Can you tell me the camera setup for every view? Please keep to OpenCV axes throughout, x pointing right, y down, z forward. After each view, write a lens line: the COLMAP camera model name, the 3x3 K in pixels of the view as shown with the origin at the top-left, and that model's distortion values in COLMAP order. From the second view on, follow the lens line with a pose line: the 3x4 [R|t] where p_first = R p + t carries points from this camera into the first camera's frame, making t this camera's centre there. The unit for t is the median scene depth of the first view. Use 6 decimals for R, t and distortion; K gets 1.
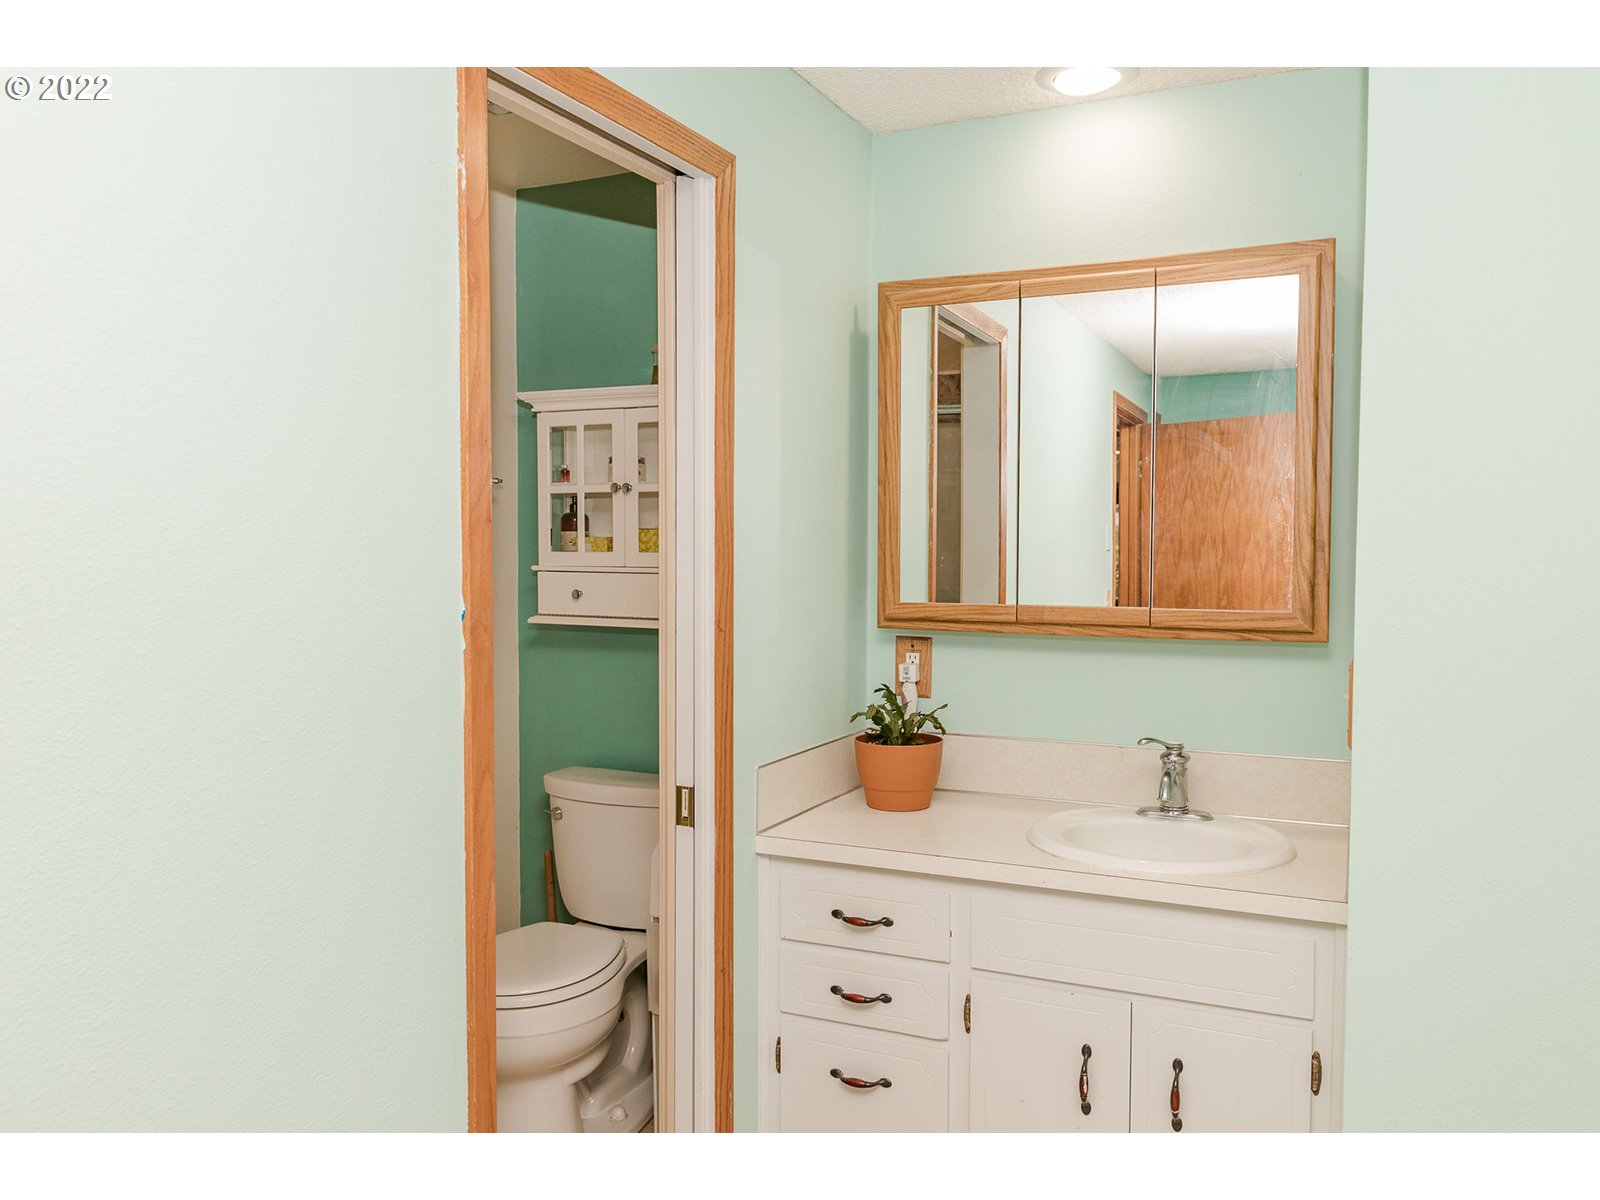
lens RADIAL K [[1238.5, 0, 800.0], [0, 1238.5, 600.0], [0, 0, 1]] dist [0.000766, 0.000195]
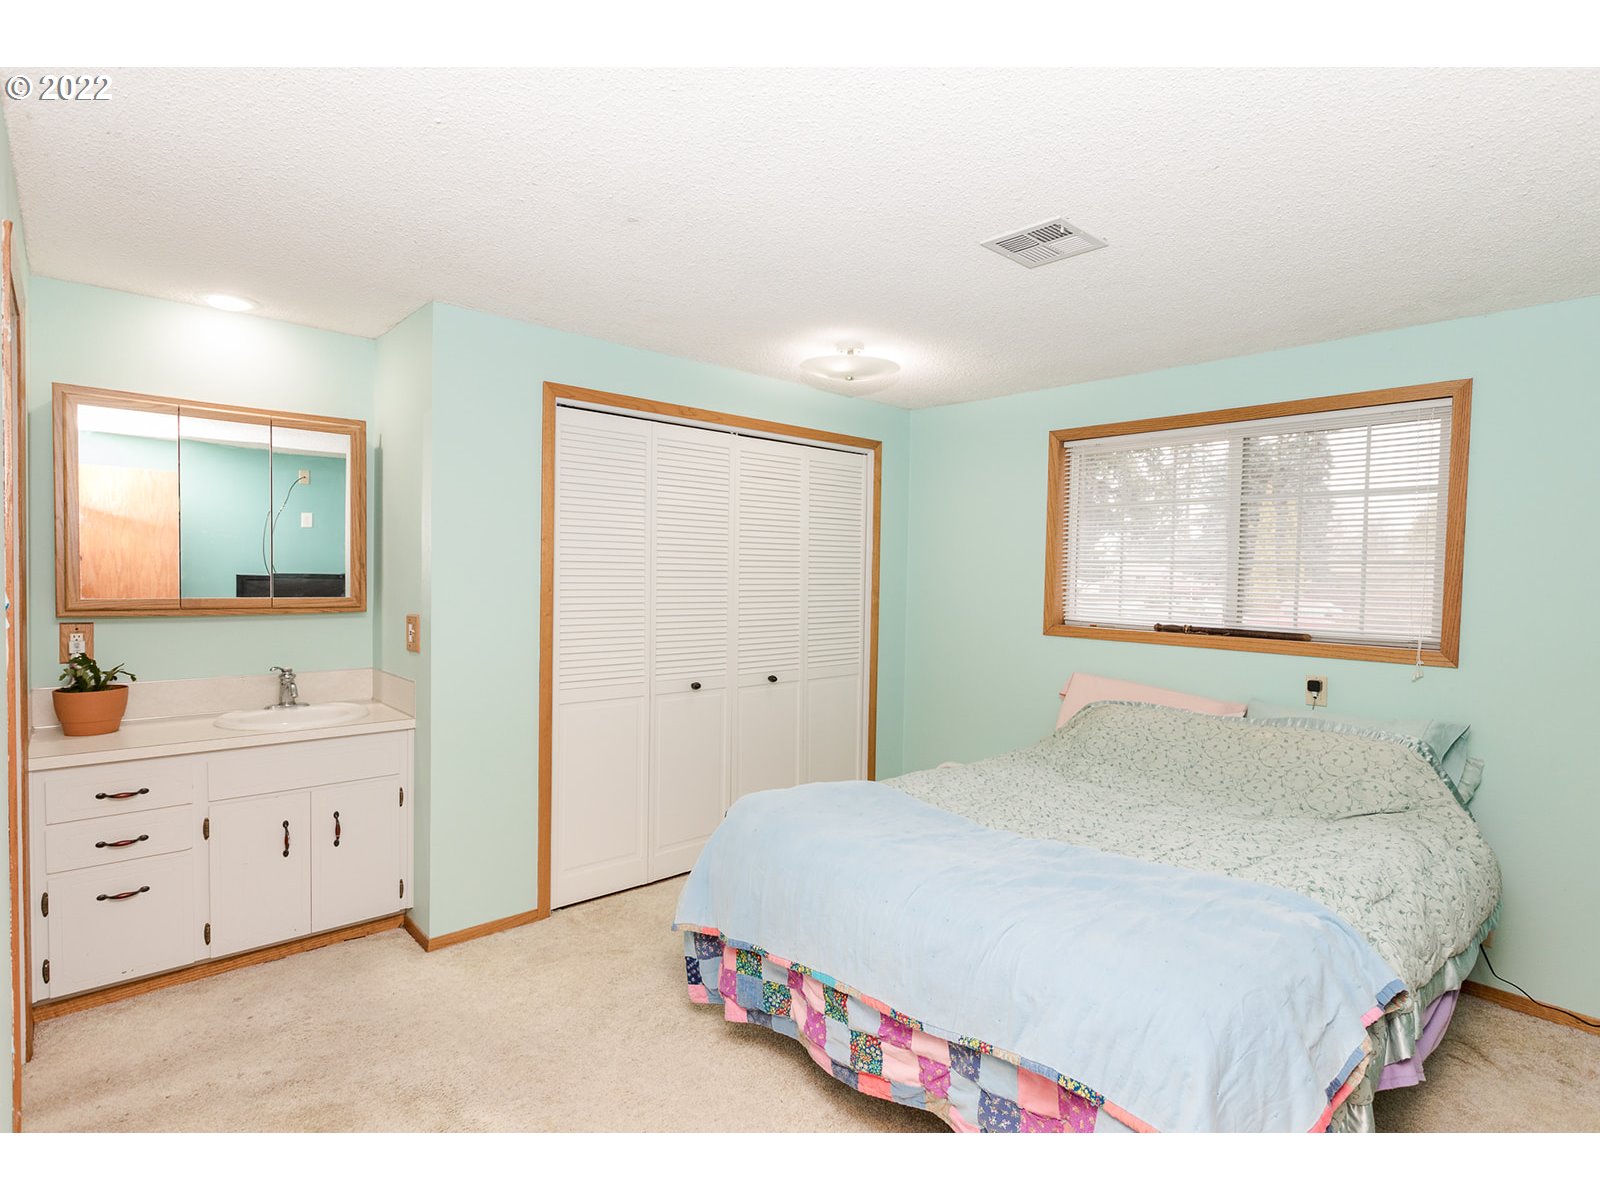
lens RADIAL K [[757.2, 0, 800.0], [0, 757.2, 600.0], [0, 0, 1]] dist [-0.027667, 0.000295]
pose [[0.390836, -0.032397, 0.919890, -0.441010], [0.022222, 0.999421, 0.025756, -0.001512], [-0.920192, 0.010375, 0.391330, -0.178430]]
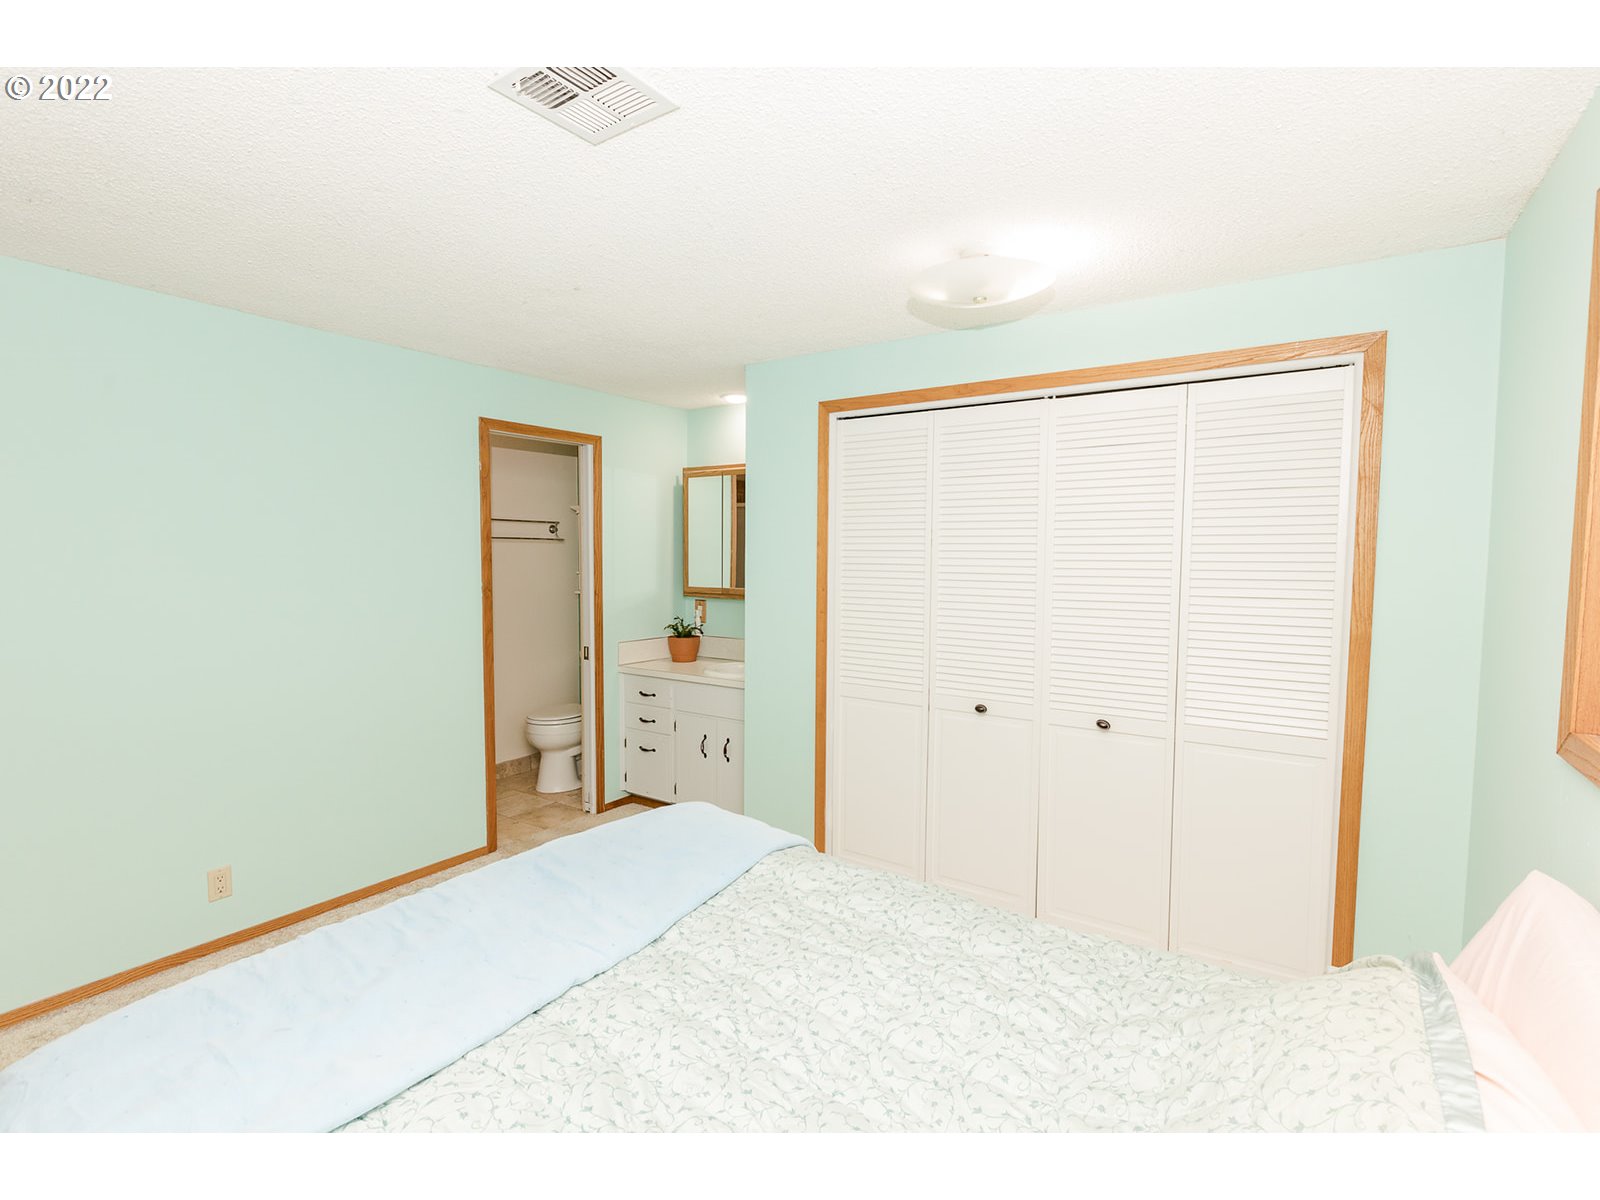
lens RADIAL K [[757.2, 0, 800.0], [0, 757.2, 600.0], [0, 0, 1]] dist [-0.027667, 0.000295]
pose [[0.986437, 0.016164, -0.163344, 0.635181], [-0.013006, 0.999708, 0.020386, -0.005156], [0.163626, -0.017985, 0.986359, -0.637367]]
